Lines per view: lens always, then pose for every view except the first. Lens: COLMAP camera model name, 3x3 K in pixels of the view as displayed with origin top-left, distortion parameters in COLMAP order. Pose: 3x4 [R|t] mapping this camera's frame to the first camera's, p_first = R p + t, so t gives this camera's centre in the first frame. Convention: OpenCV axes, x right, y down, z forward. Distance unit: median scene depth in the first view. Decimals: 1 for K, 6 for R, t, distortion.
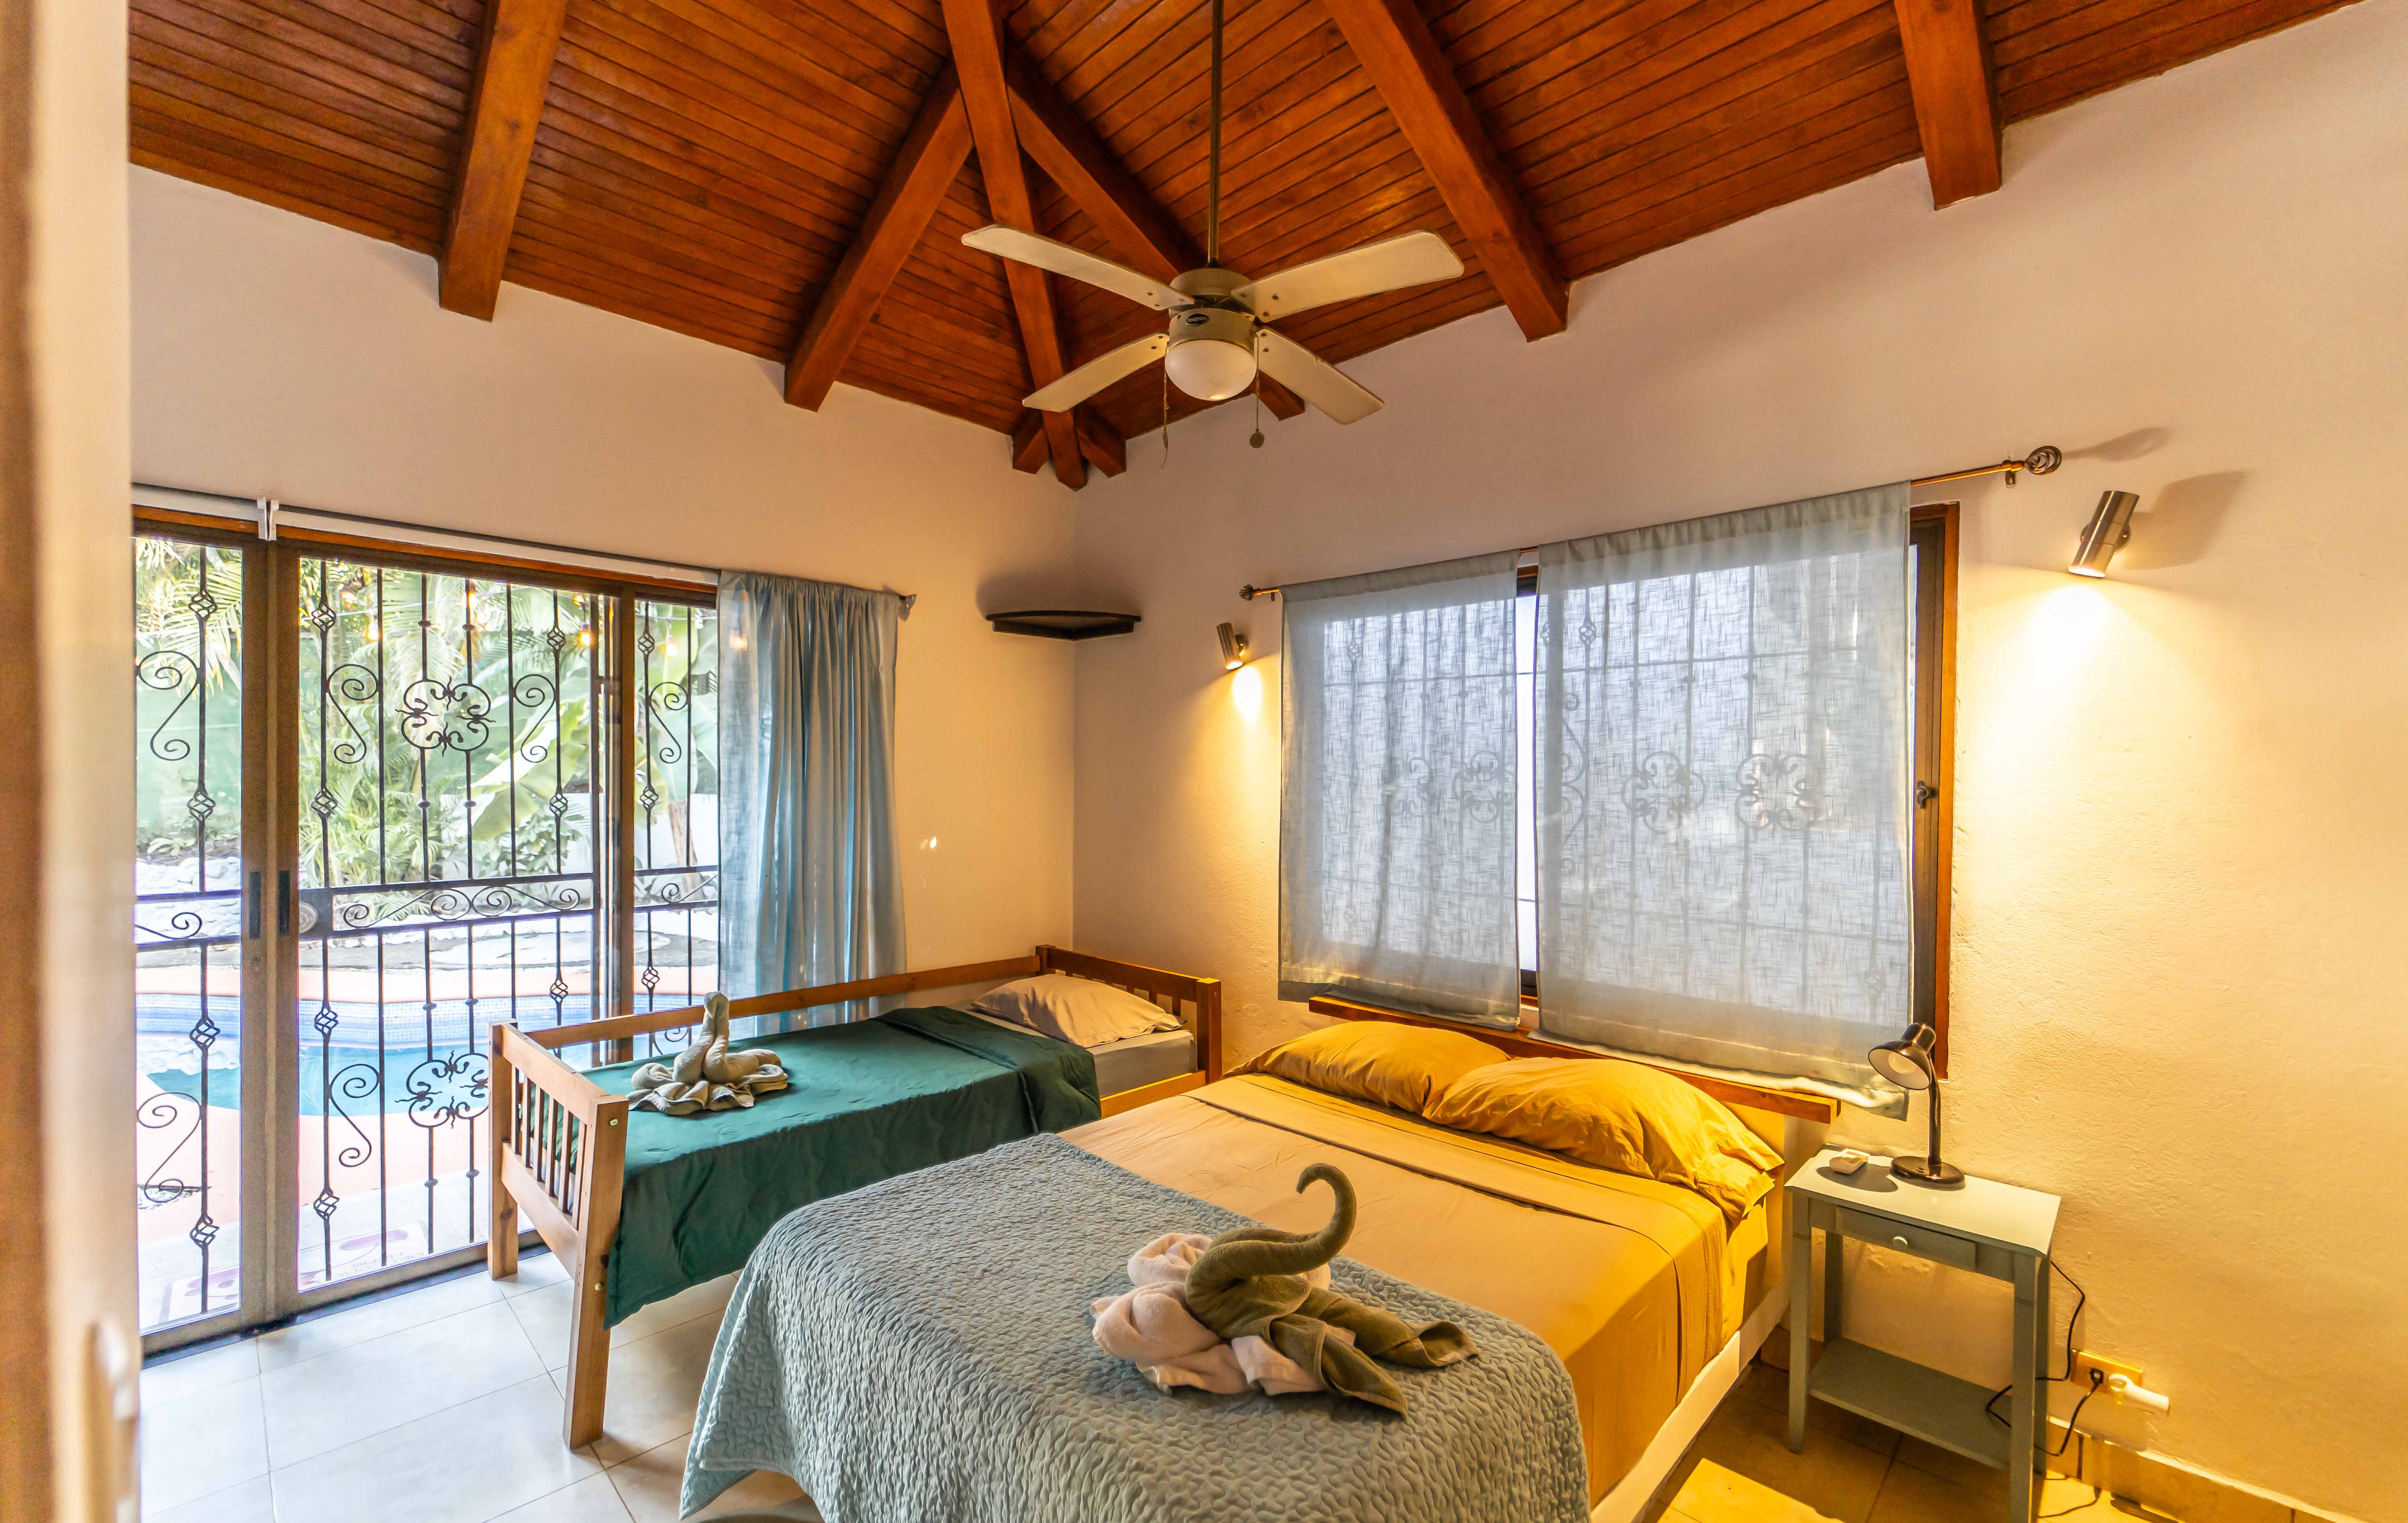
lens RADIAL K [[996.0, 0, 1232.0], [0, 996.0, 798.9], [0, 0, 1]] dist [0.002233, 0.000300]
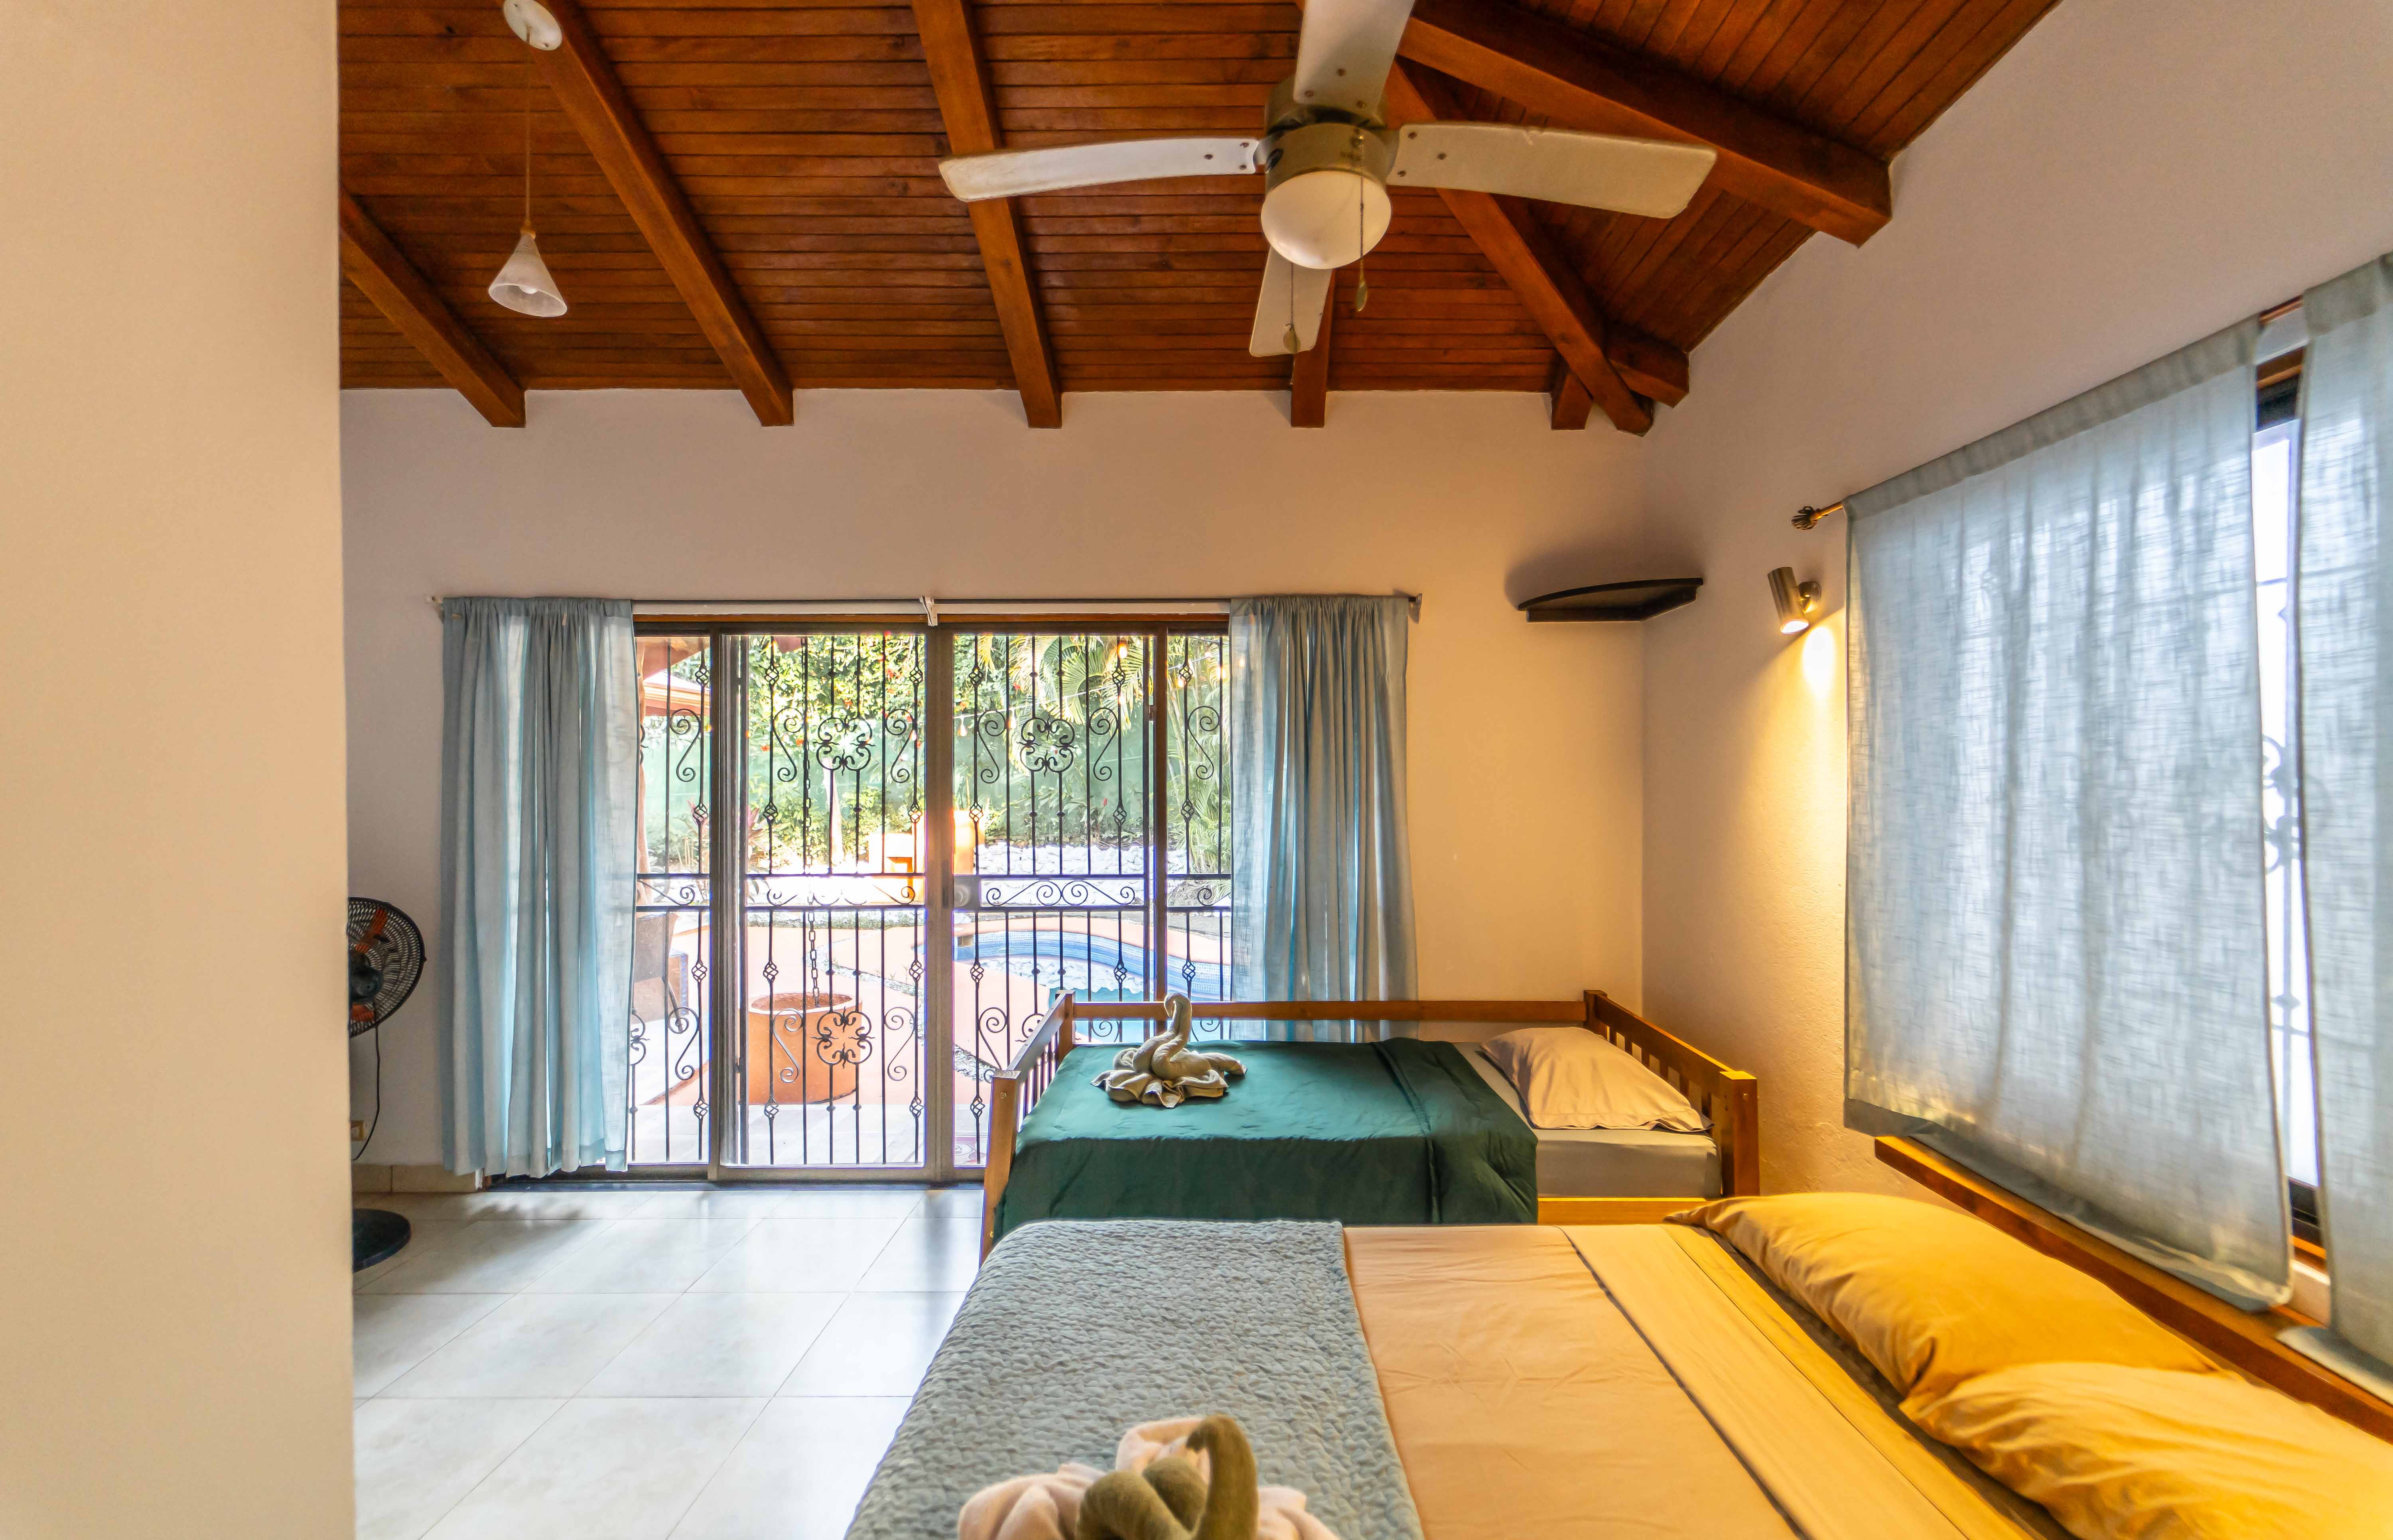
lens RADIAL K [[979.3, 0, 1204.0], [0, 979.3, 797.6], [0, 0, 1]] dist [-0.008288, 0.000158]
pose [[0.685974, 0.000642, -0.727626, 0.242472], [-0.008514, 0.999938, -0.007144, -0.007682], [0.727577, 0.011096, 0.685937, 0.268526]]
